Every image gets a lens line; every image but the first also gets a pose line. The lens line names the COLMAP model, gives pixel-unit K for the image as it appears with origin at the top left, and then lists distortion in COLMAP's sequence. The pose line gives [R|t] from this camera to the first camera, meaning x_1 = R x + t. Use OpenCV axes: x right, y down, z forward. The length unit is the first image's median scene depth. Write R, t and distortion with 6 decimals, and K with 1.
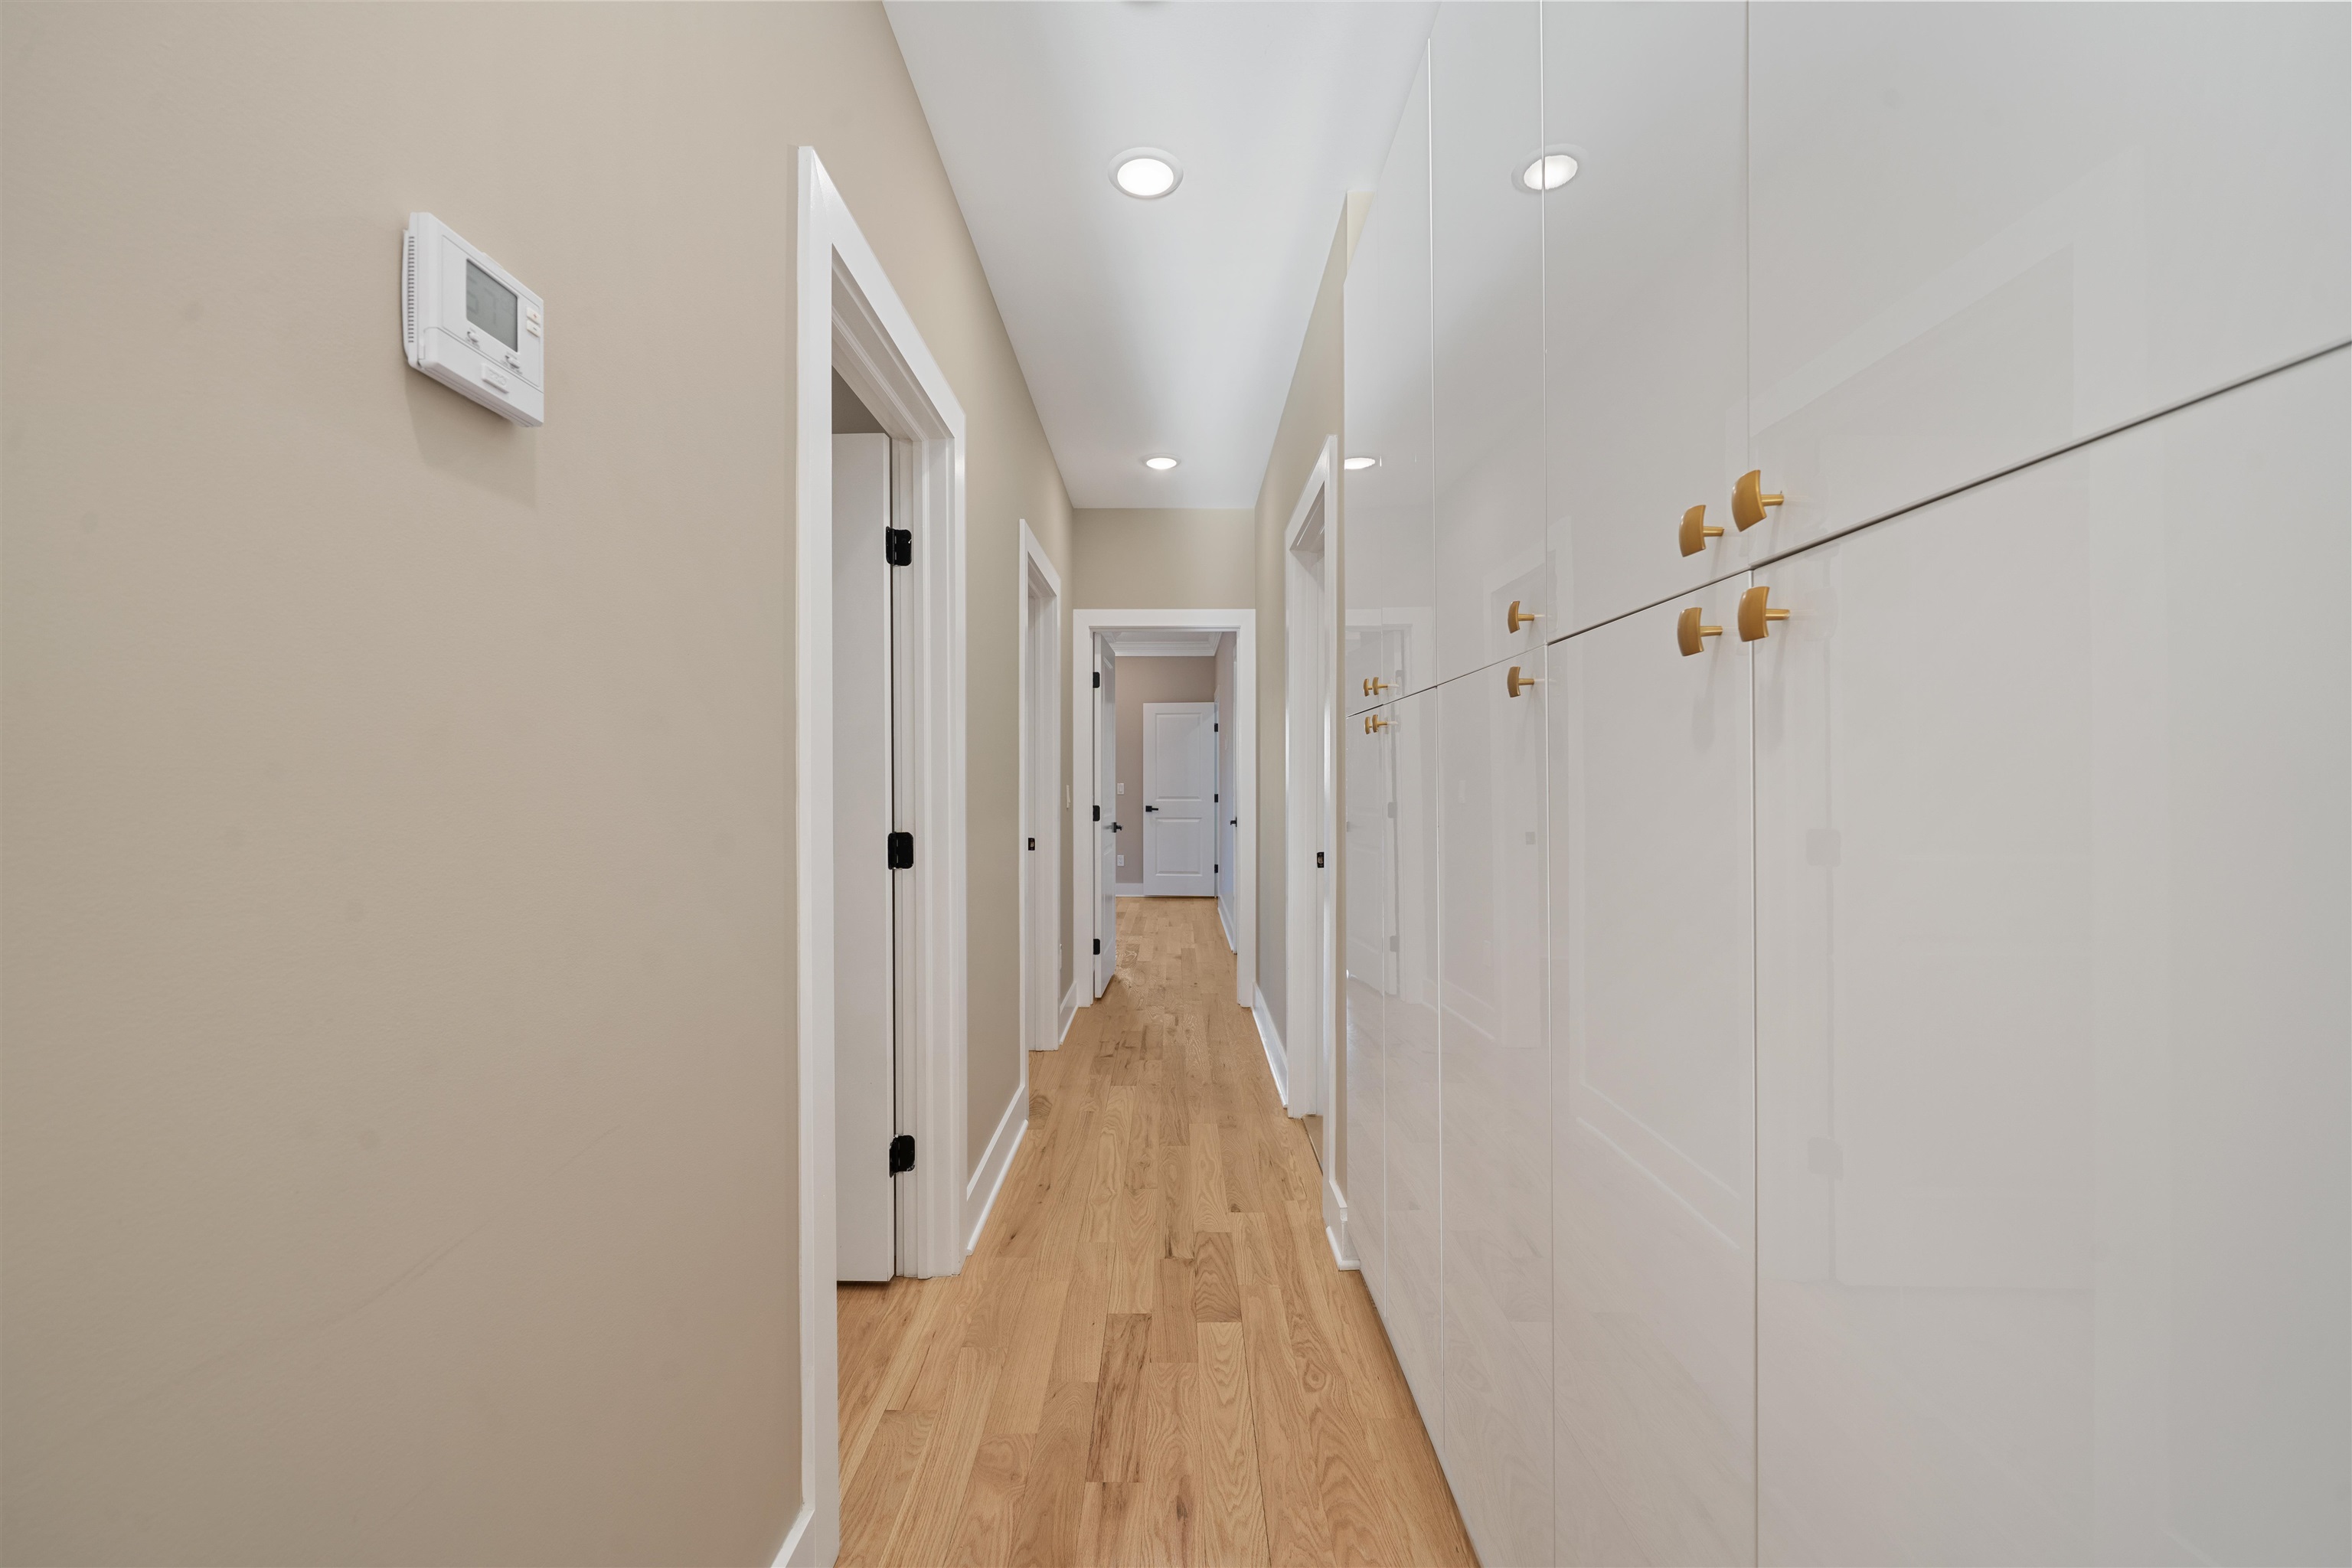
lens RADIAL K [[945.2, 0, 1177.3], [0, 945.2, 784.6], [0, 0, 1]] dist [-0.003547, 0.000437]
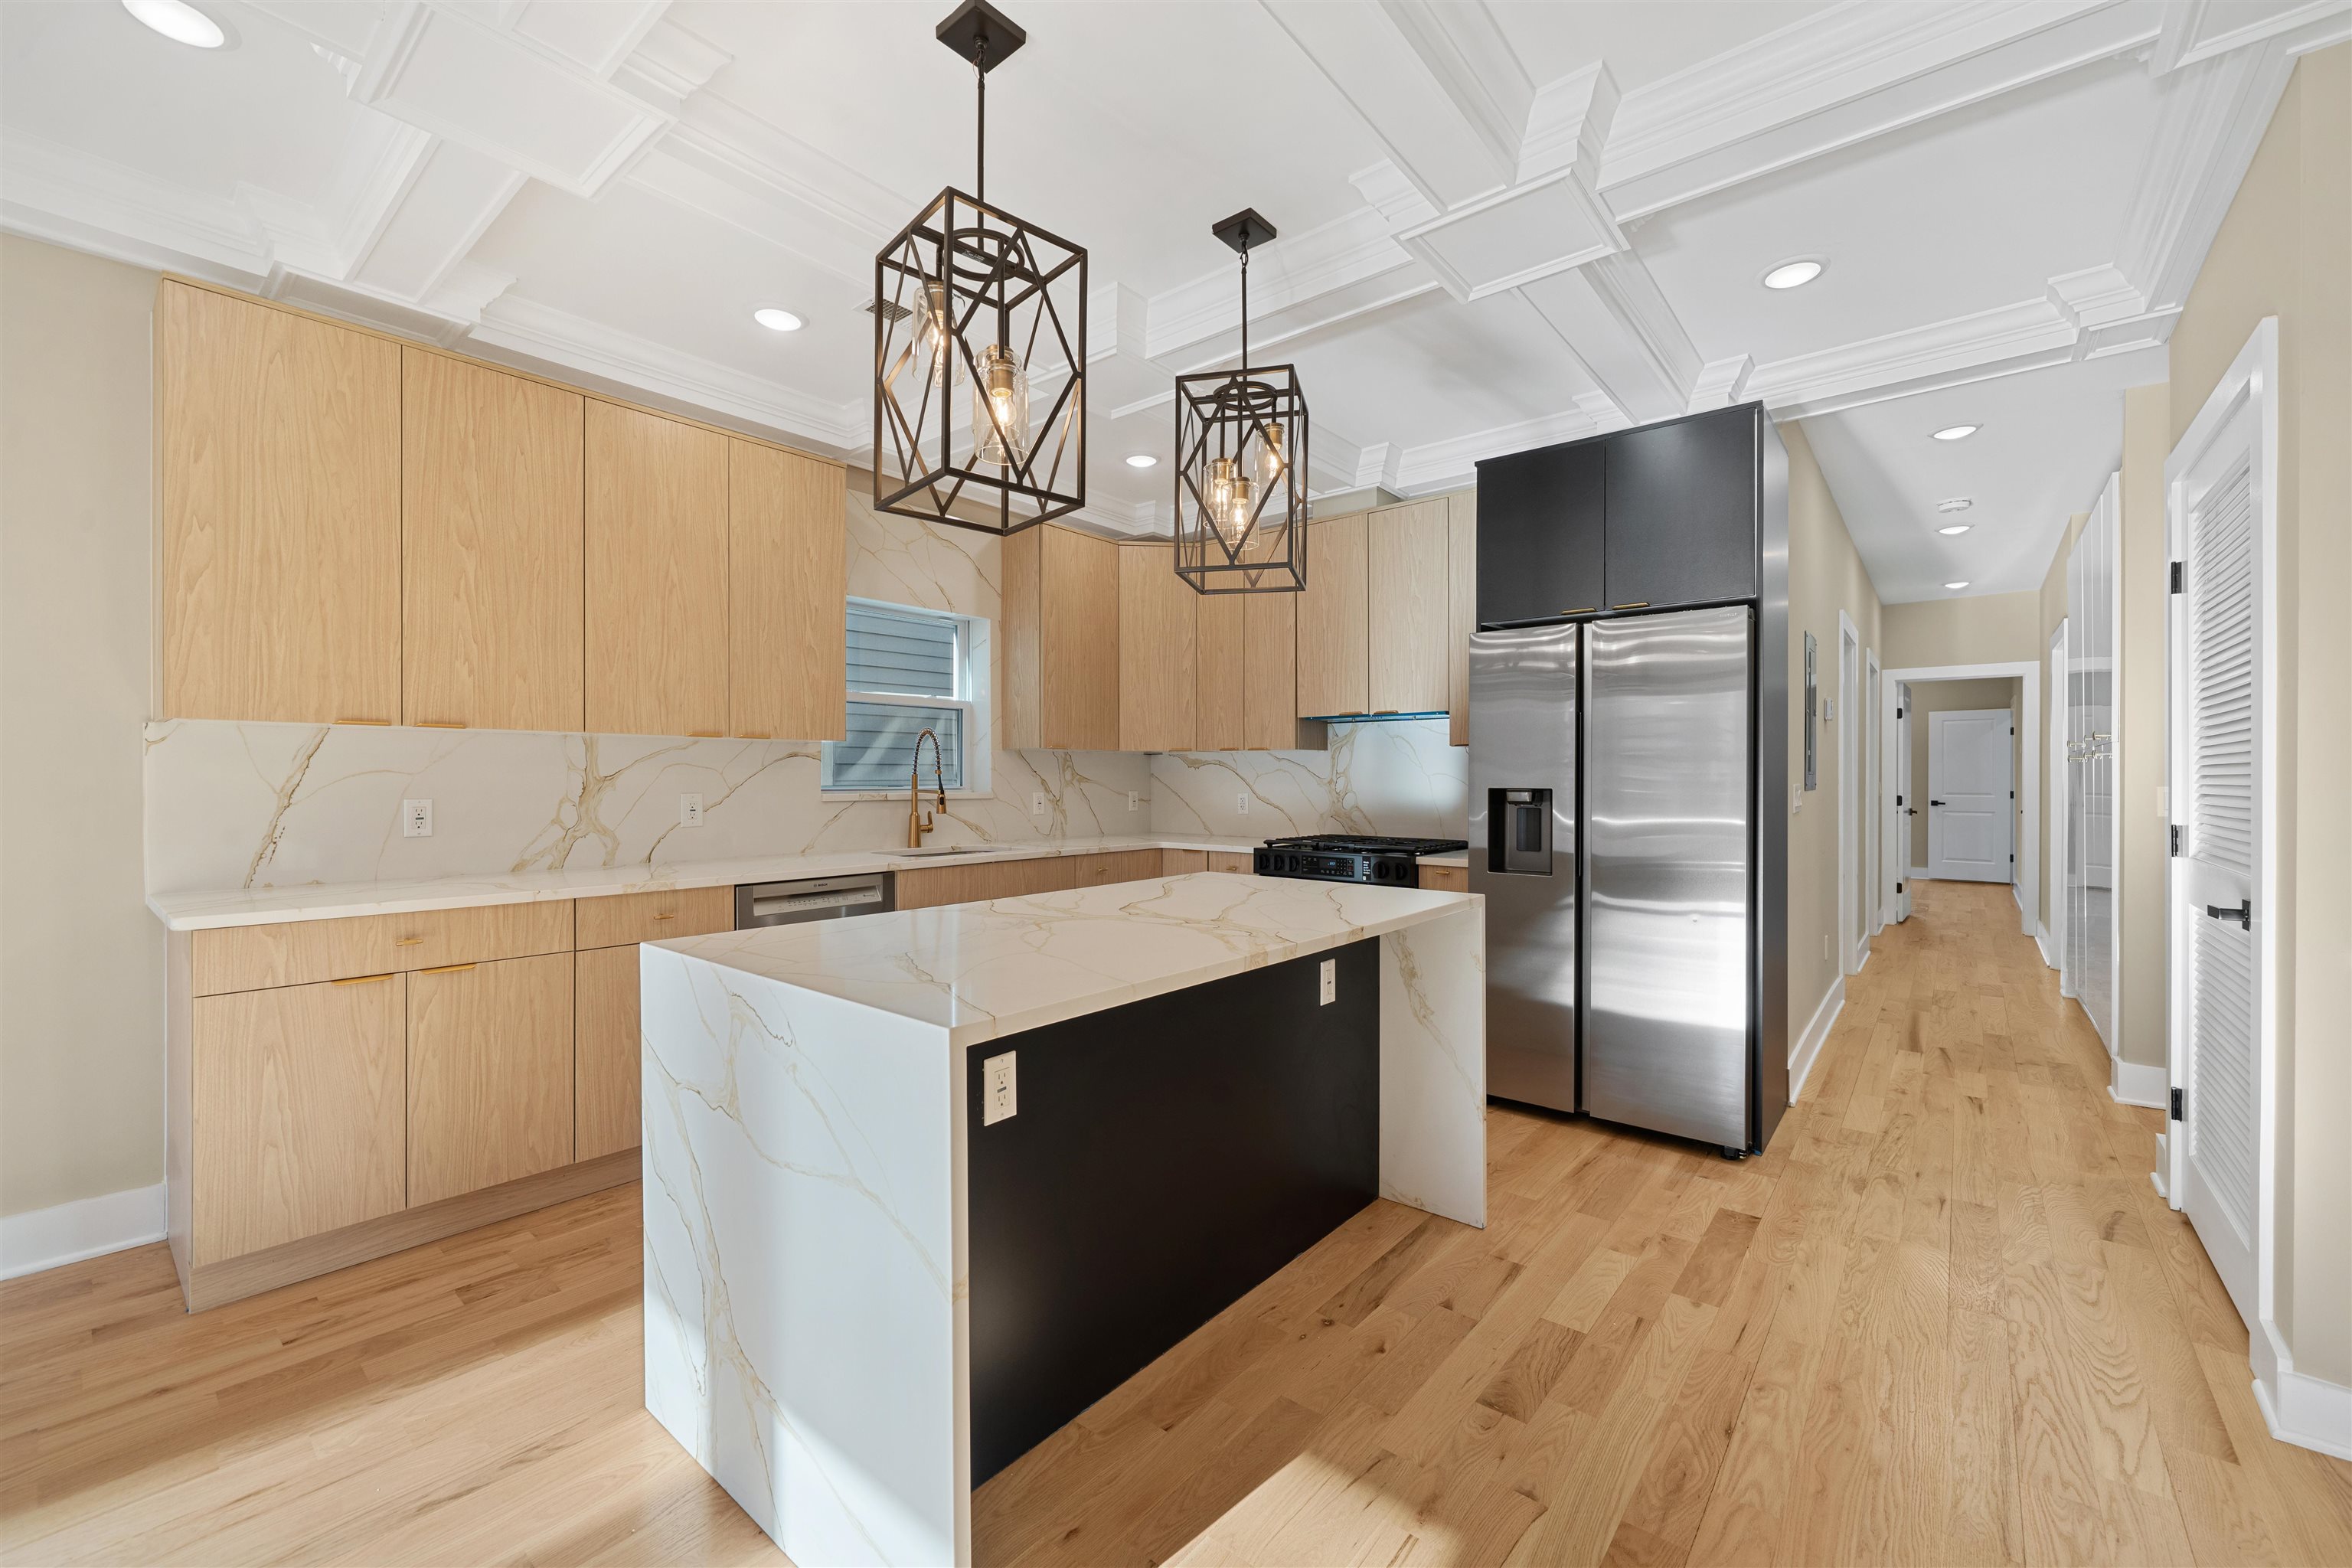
lens RADIAL K [[945.2, 0, 1173.8], [0, 945.2, 779.4], [0, 0, 1]] dist [-0.003547, 0.000437]
pose [[0.766590, 0.003050, -0.642130, -0.005792], [-0.004307, 0.999991, -0.000392, 0.001633], [0.642123, 0.003066, 0.766596, -0.896814]]
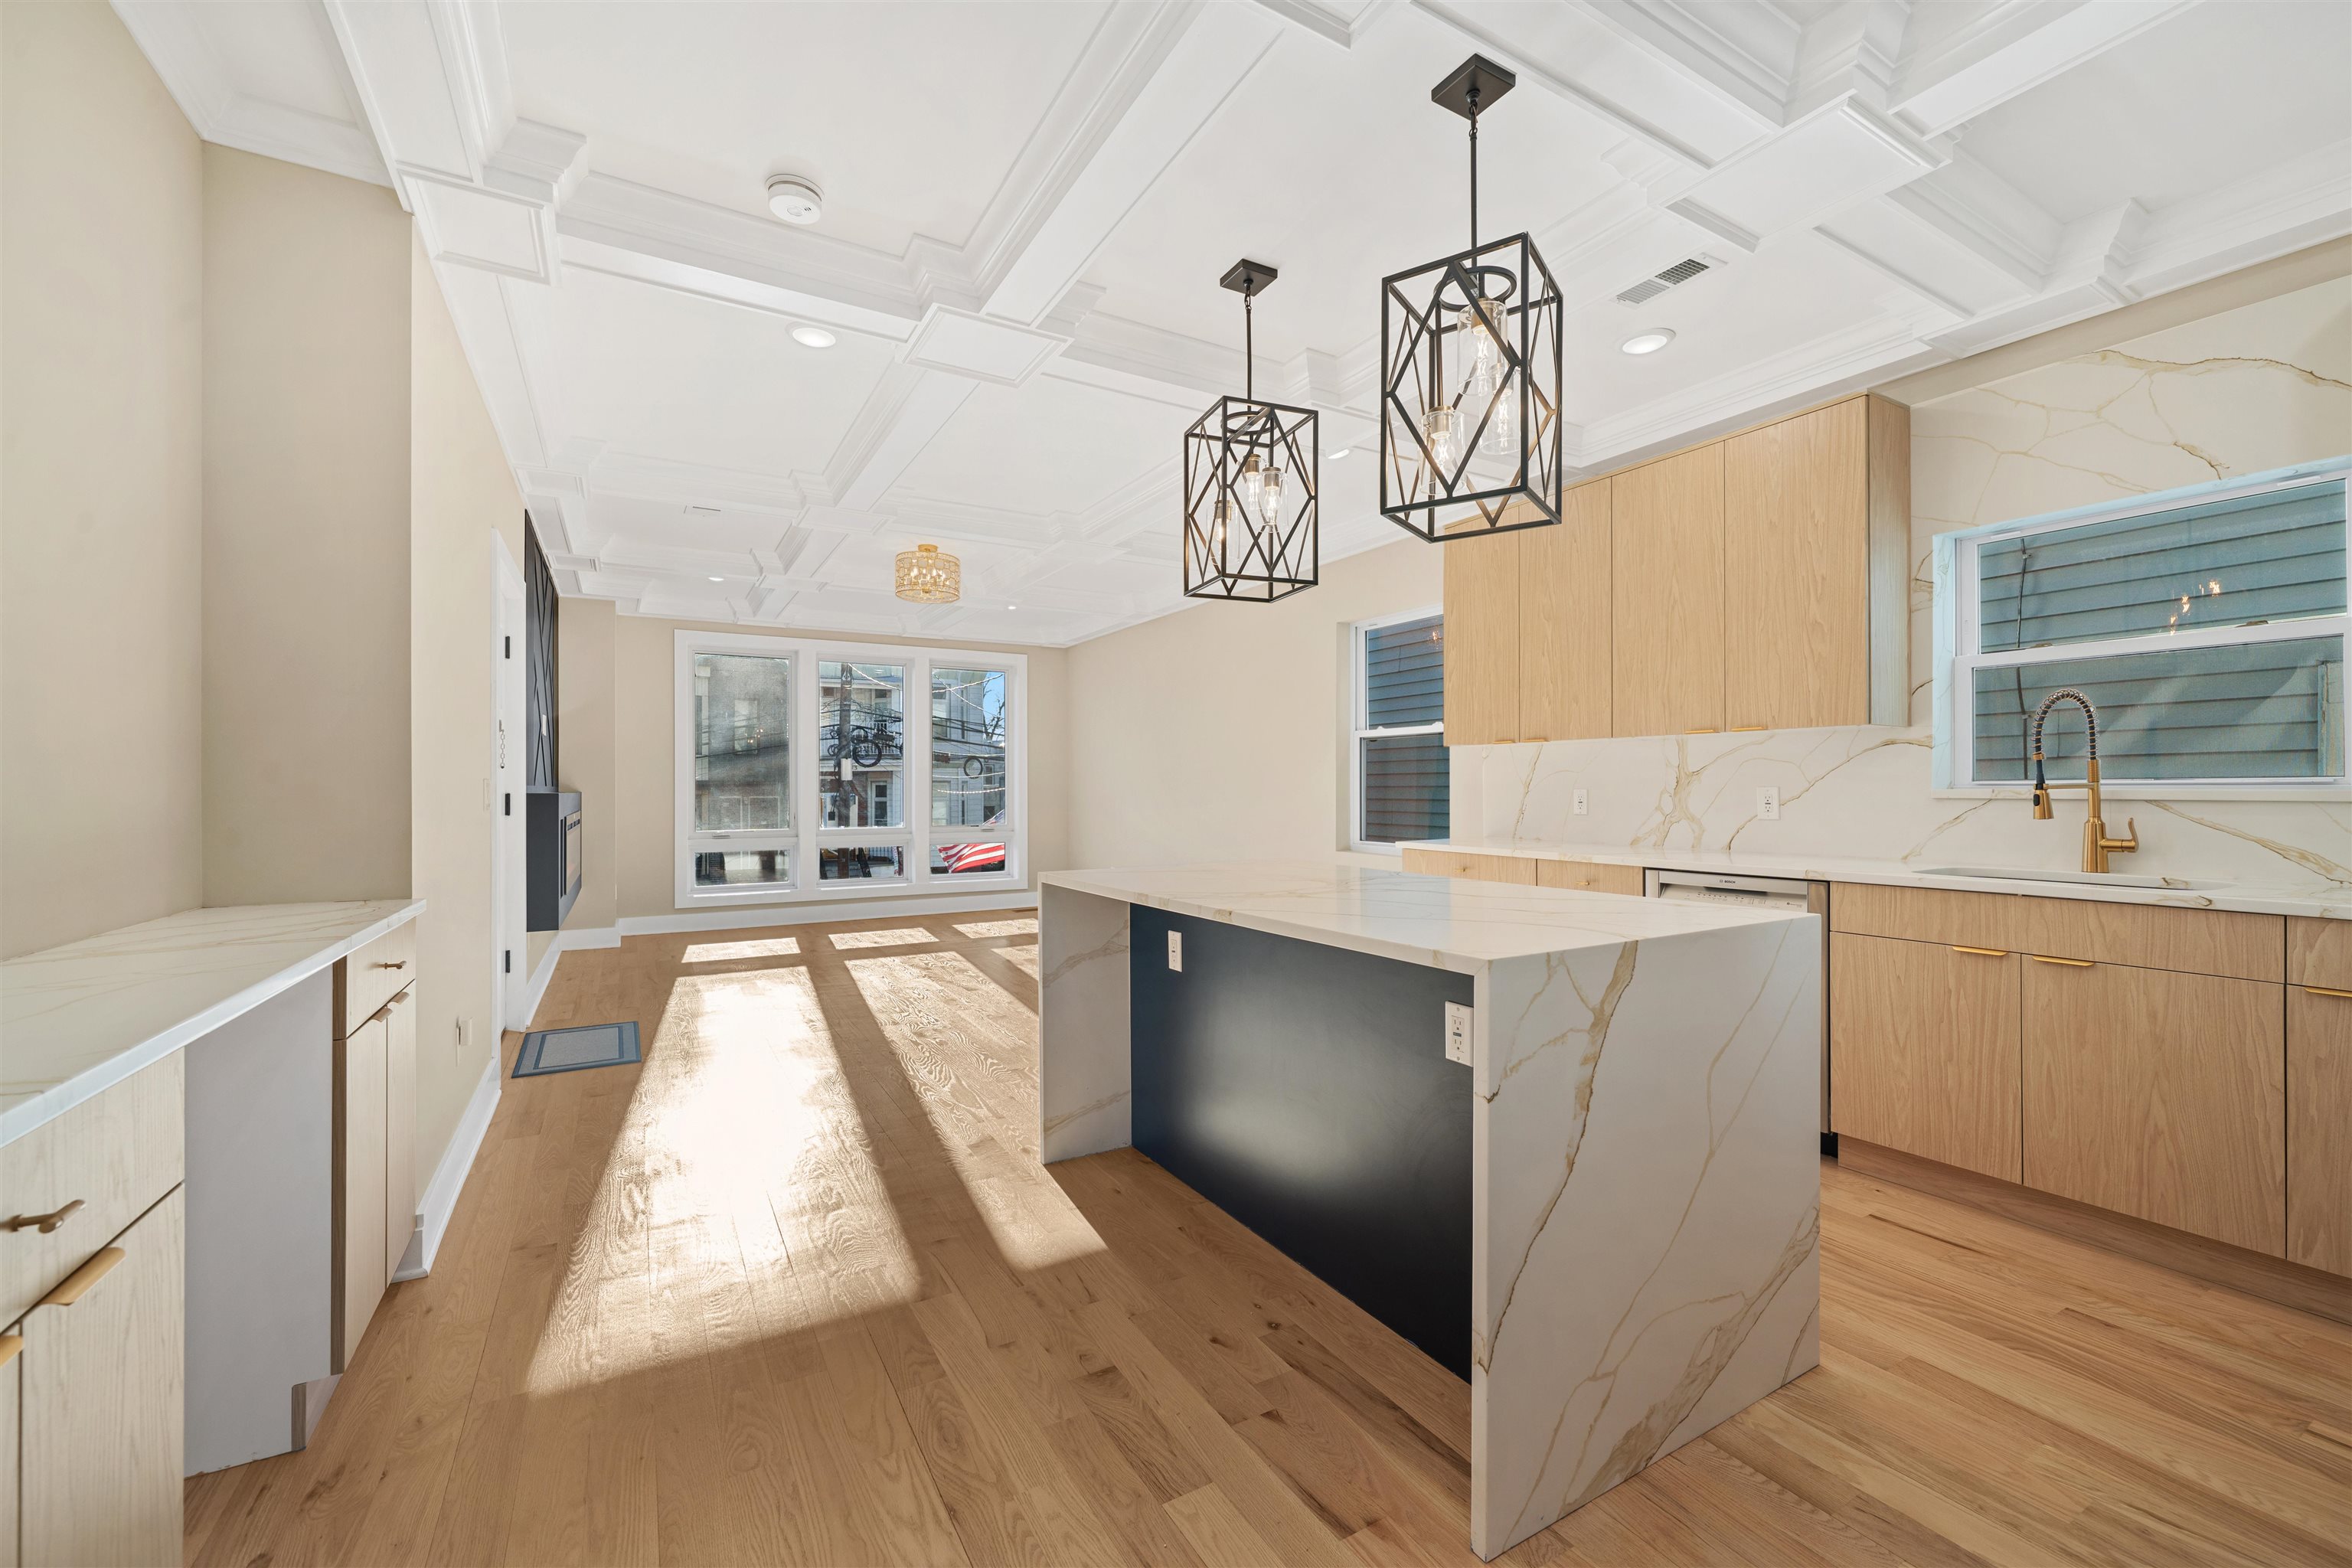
lens RADIAL K [[945.2, 0, 1175.2], [0, 945.2, 784.5], [0, 0, 1]] dist [-0.003547, 0.000437]
pose [[-0.866857, 0.001858, -0.498553, 0.014819], [0.002469, 0.999997, -0.000566, 0.010128], [0.498550, -0.001721, -0.866859, -0.242723]]
